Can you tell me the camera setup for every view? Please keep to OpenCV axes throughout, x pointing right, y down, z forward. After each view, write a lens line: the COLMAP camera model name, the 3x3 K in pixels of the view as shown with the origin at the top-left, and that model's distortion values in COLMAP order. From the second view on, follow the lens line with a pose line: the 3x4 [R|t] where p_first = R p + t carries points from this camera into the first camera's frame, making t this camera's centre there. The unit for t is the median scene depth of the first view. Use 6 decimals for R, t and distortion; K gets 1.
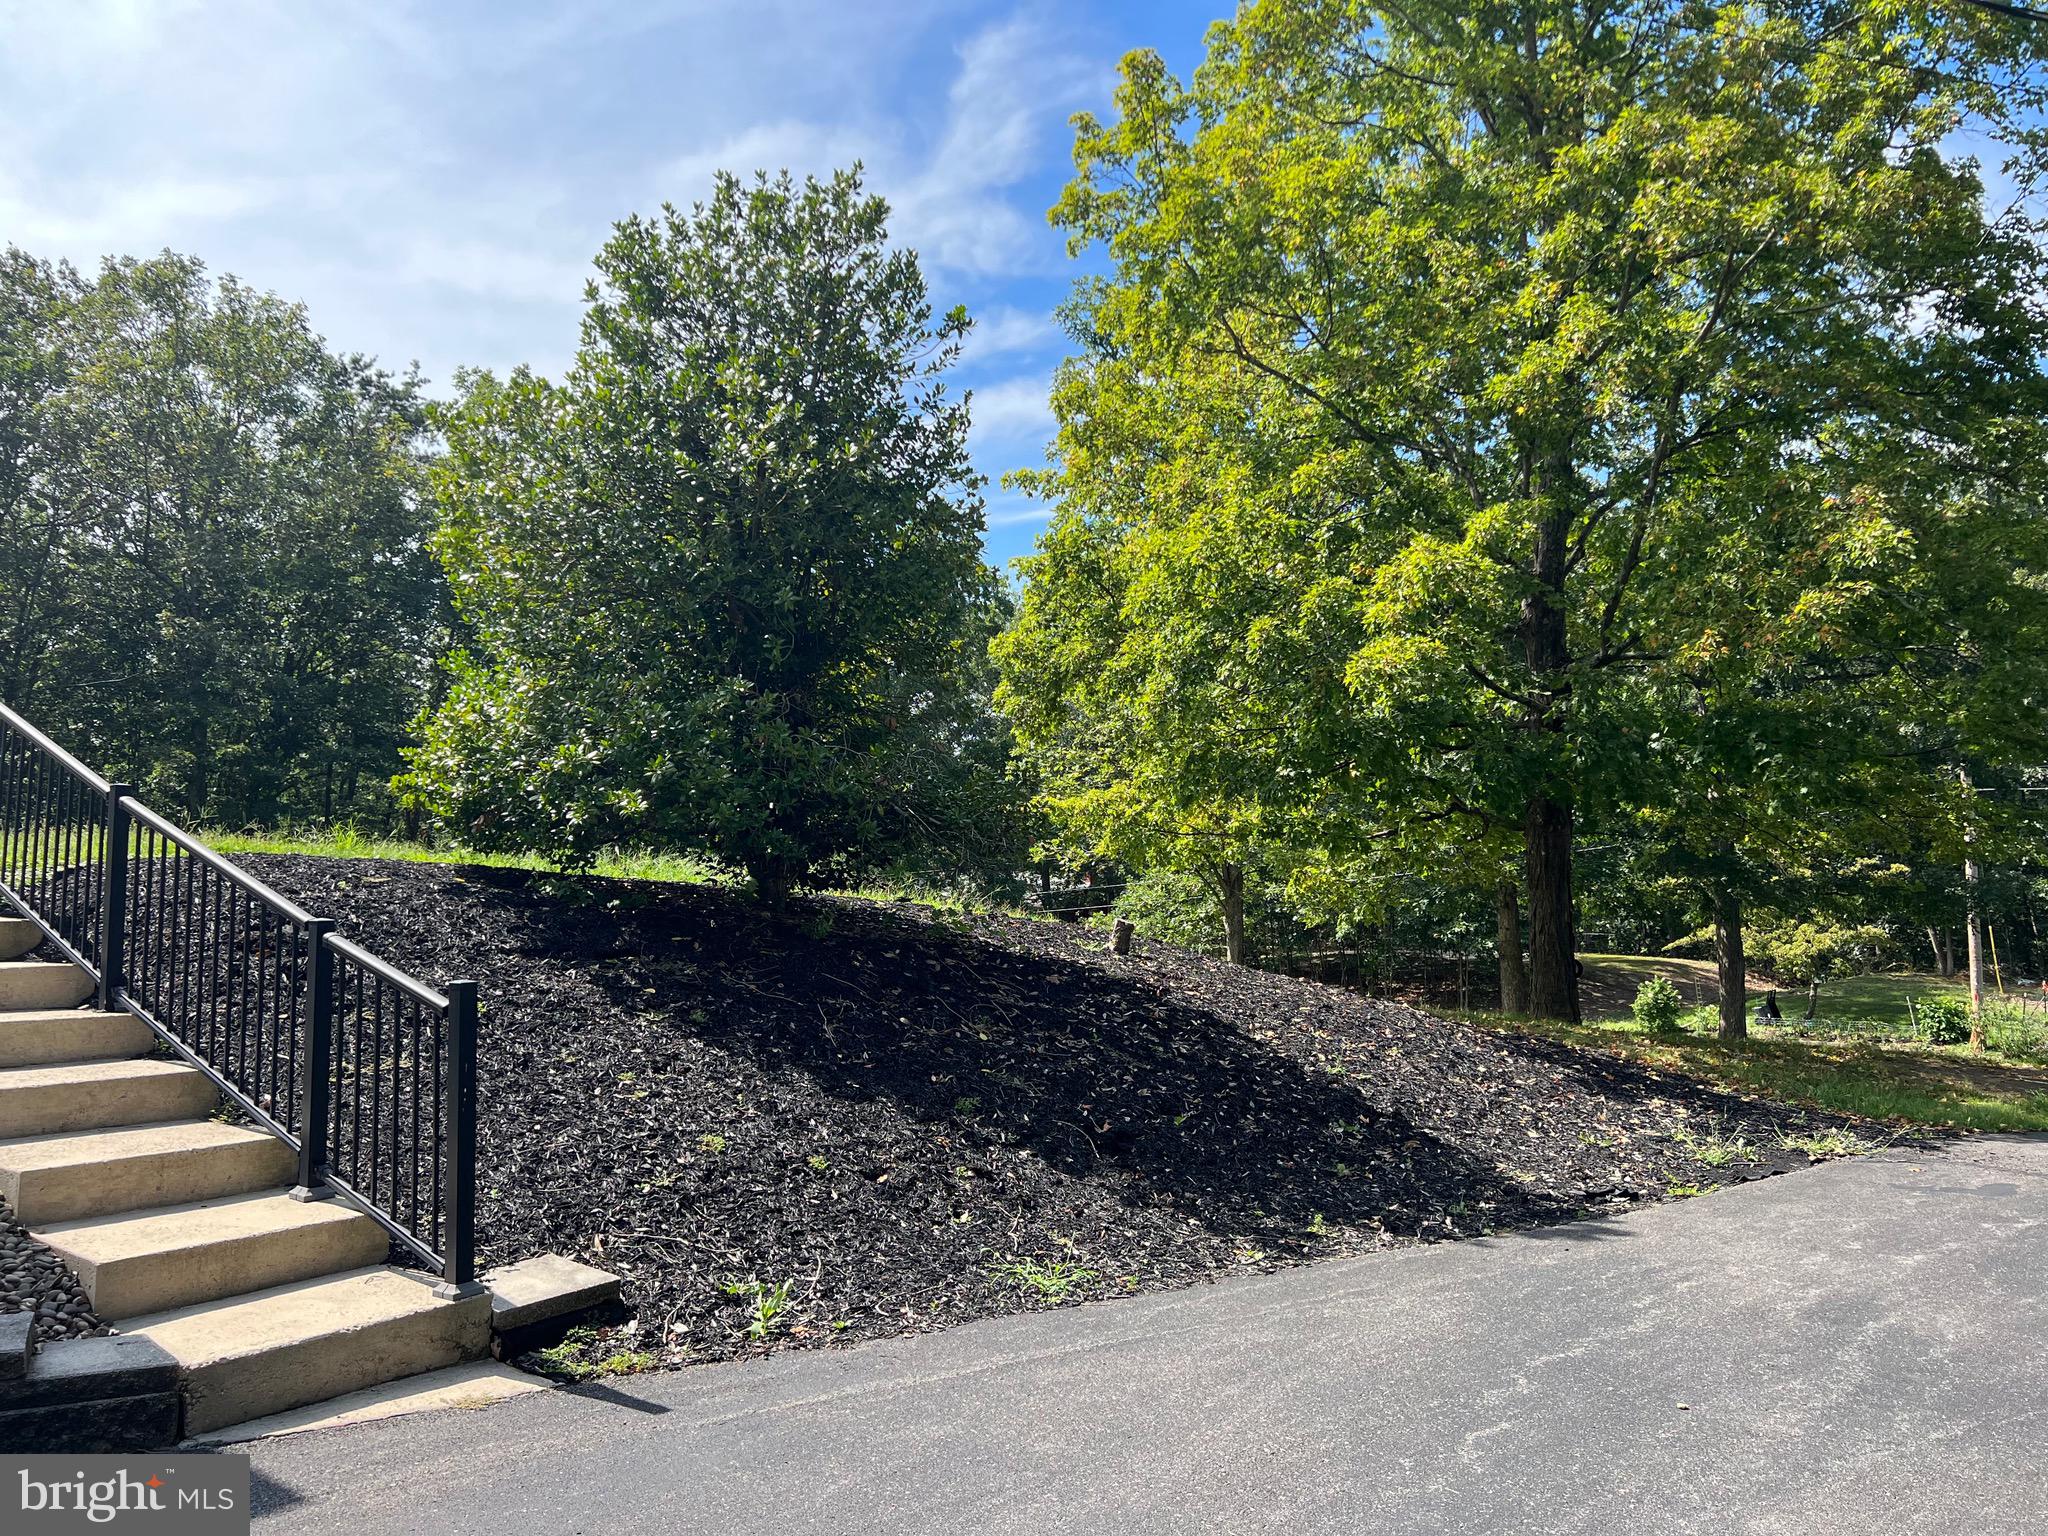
lens RADIAL K [[1522.6, 0, 1025.7], [0, 1522.6, 758.2], [0, 0, 1]] dist [0.016823, -0.011763]
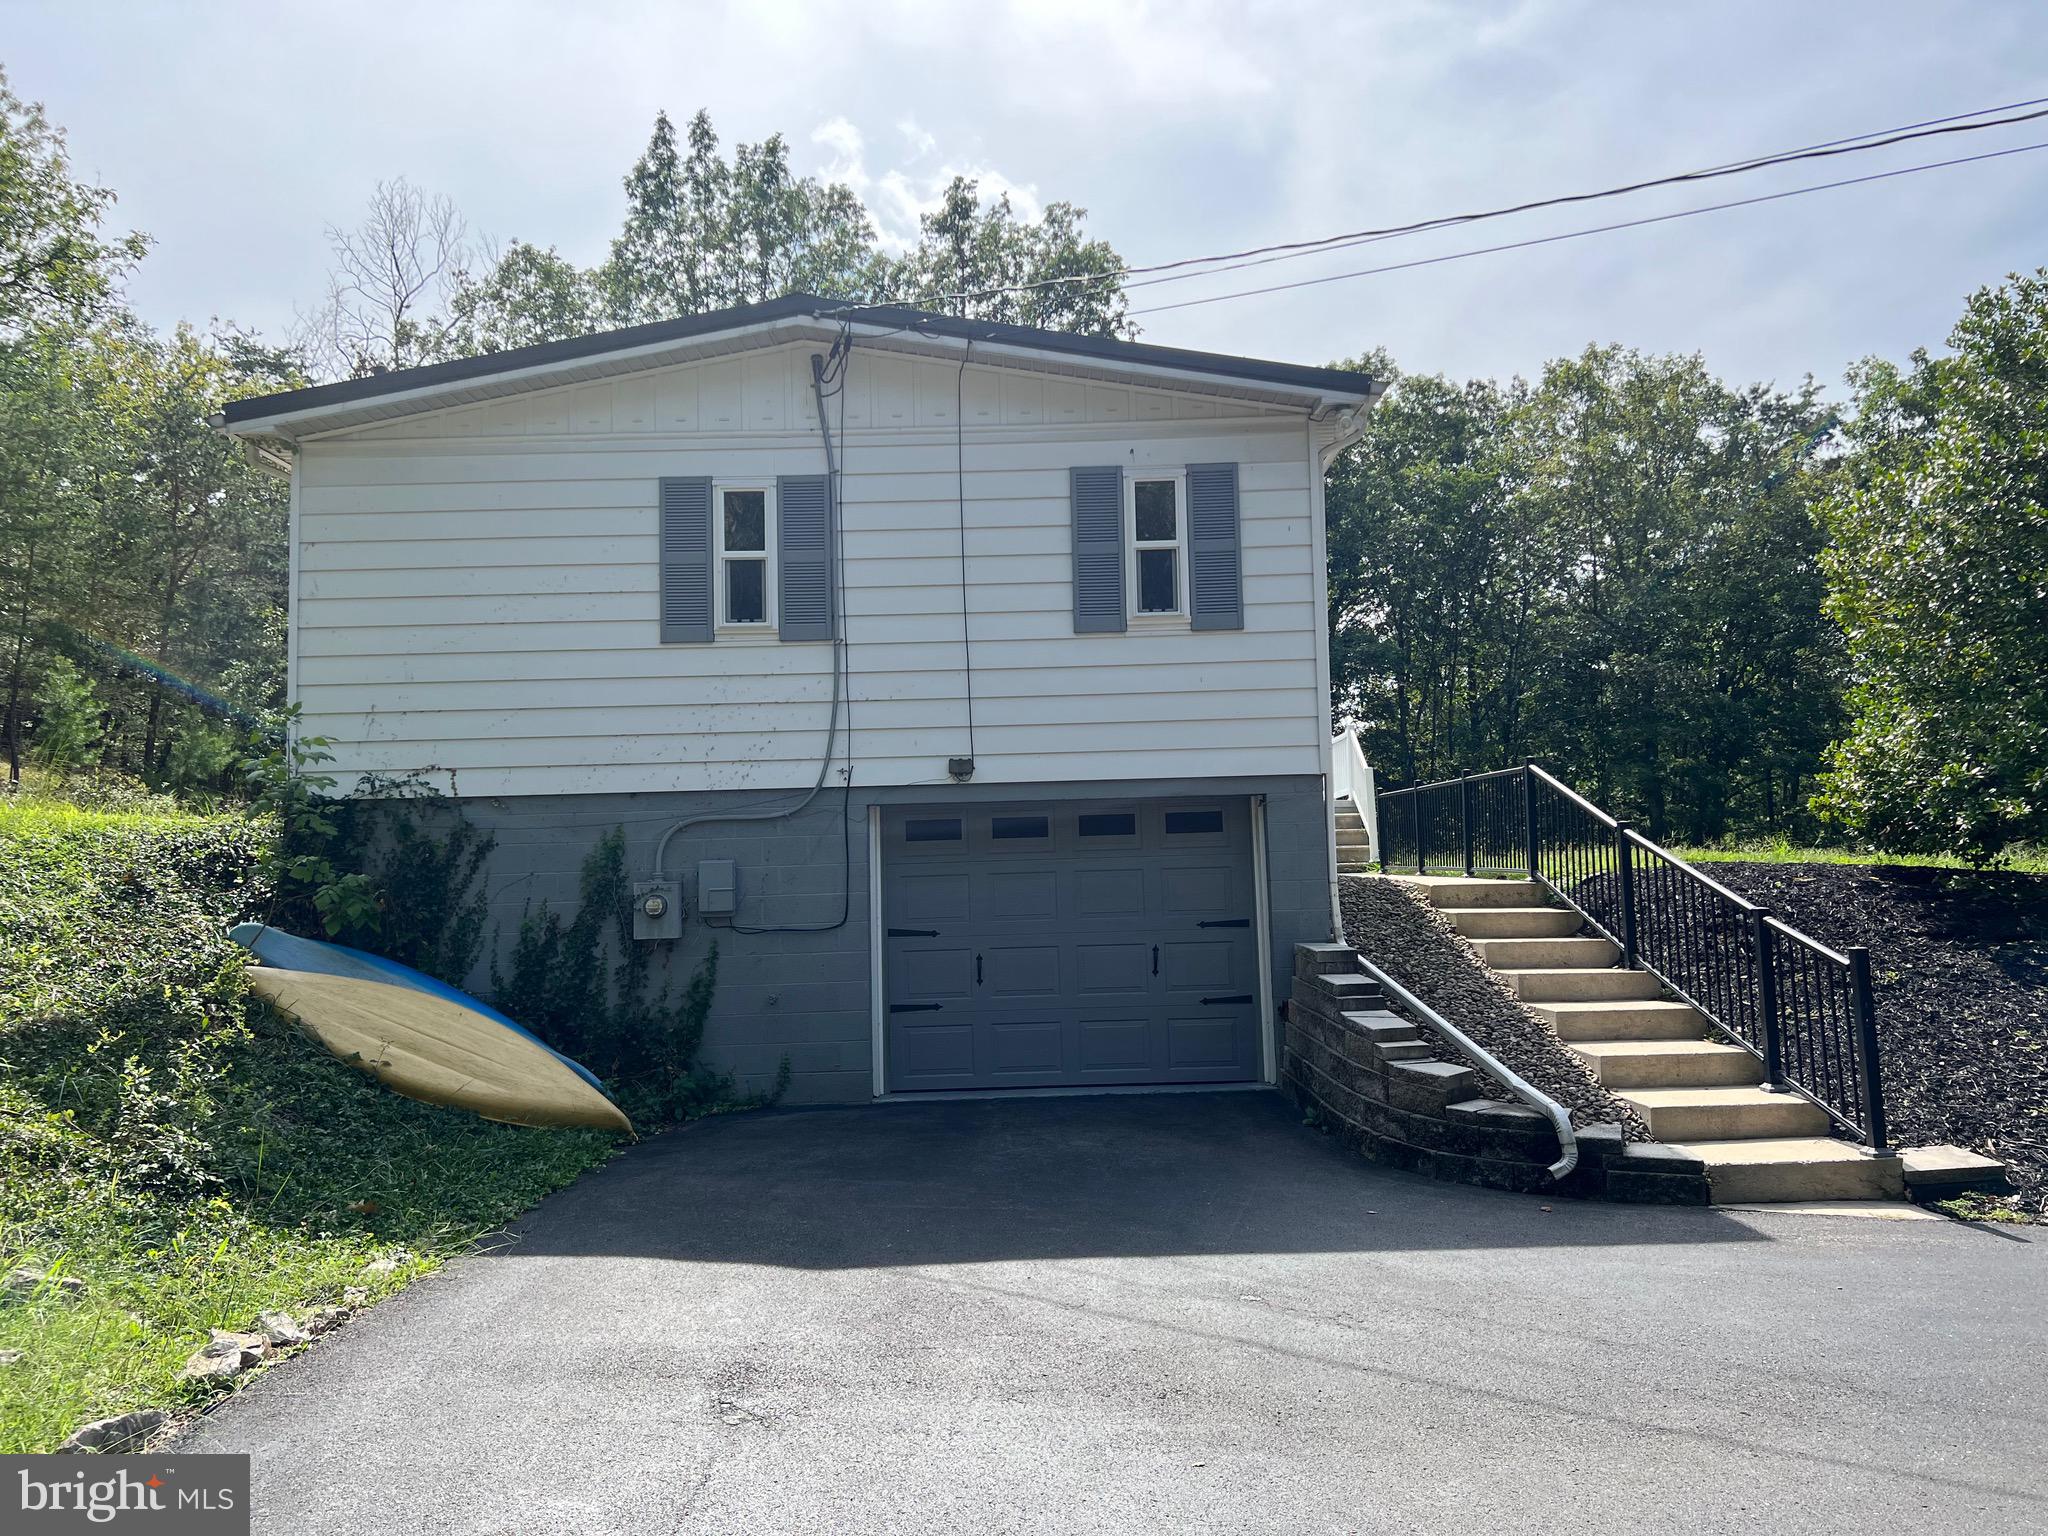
lens RADIAL K [[1522.6, 0, 1040.4], [0, 1522.6, 741.8], [0, 0, 1]] dist [0.016823, -0.011763]
pose [[0.637790, -0.091154, -0.764797, 0.203241], [0.084331, 0.995267, -0.048297, -0.035793], [0.765580, -0.033693, 0.642458, -0.407244]]
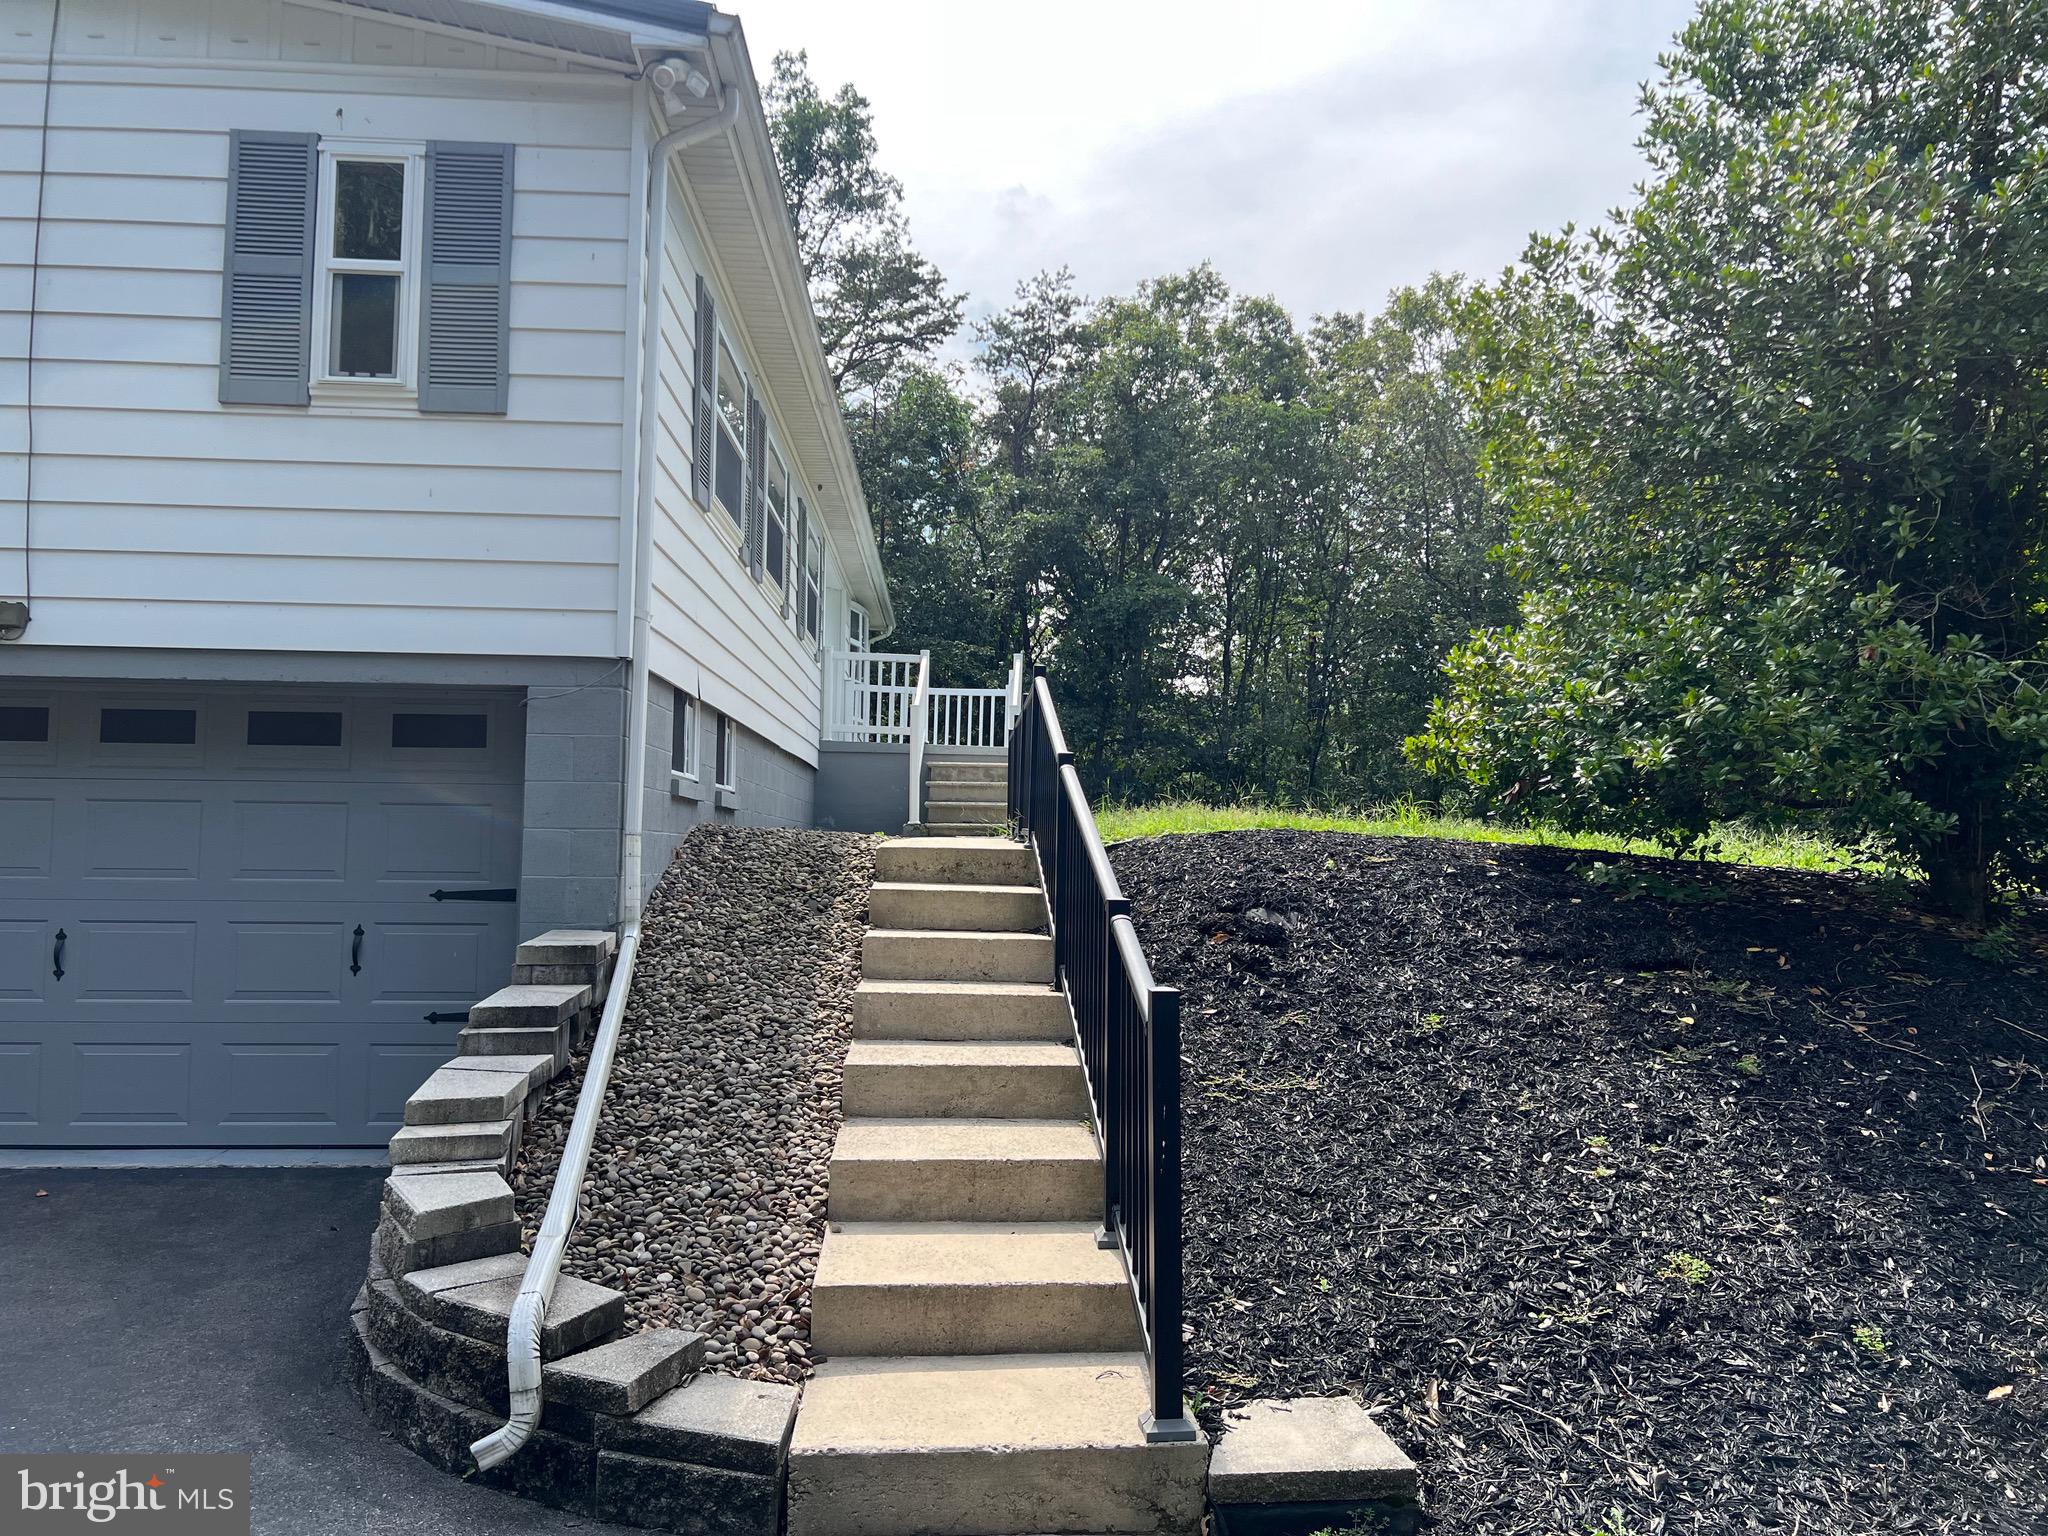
lens RADIAL K [[1522.6, 0, 1025.3], [0, 1522.6, 776.0], [0, 0, 1]] dist [0.016823, -0.011763]
pose [[0.681583, -0.023705, -0.731357, 0.077091], [0.037092, 0.999309, 0.002178, 0.028363], [0.730800, -0.028612, 0.681992, 0.327743]]
